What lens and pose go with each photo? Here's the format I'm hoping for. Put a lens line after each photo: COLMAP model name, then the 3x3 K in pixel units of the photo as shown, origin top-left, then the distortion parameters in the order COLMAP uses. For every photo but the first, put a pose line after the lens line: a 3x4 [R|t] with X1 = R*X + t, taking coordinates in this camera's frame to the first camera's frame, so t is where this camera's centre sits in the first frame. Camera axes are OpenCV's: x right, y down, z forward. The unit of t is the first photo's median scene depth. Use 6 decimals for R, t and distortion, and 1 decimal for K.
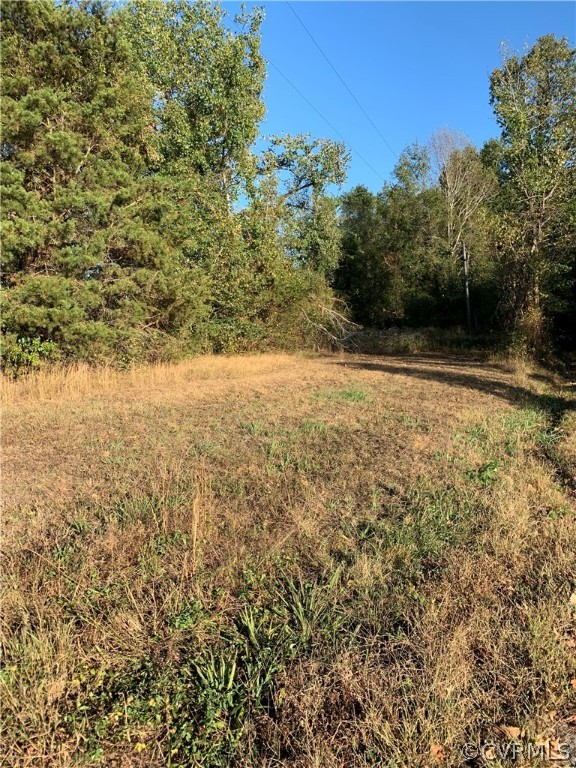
lens RADIAL K [[585.1, 0, 288.0], [0, 585.1, 384.0], [0, 0, 1]] dist [0.085905, -0.162978]
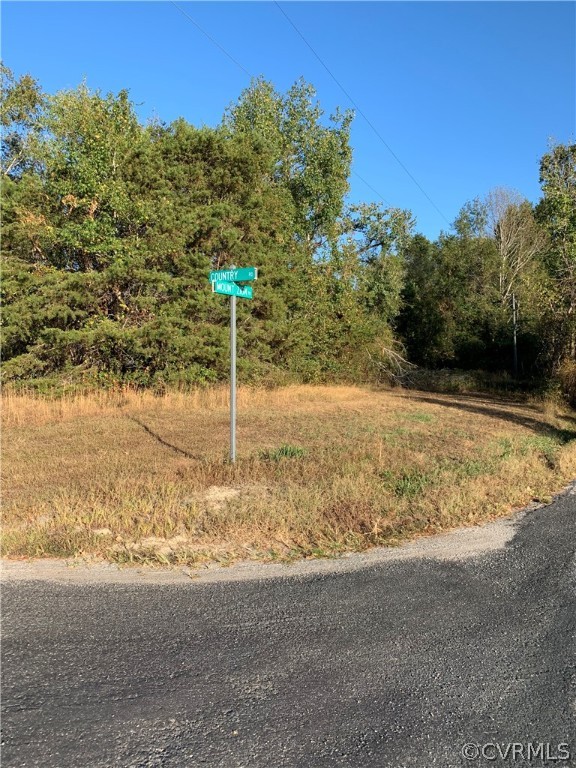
lens RADIAL K [[585.1, 0, 288.0], [0, 585.1, 384.0], [0, 0, 1]] dist [0.085905, -0.162978]
pose [[0.995497, 0.057143, -0.075628, -0.040712], [-0.061074, 0.996844, -0.050724, 0.010424], [0.072491, 0.055115, 0.995845, -0.172655]]
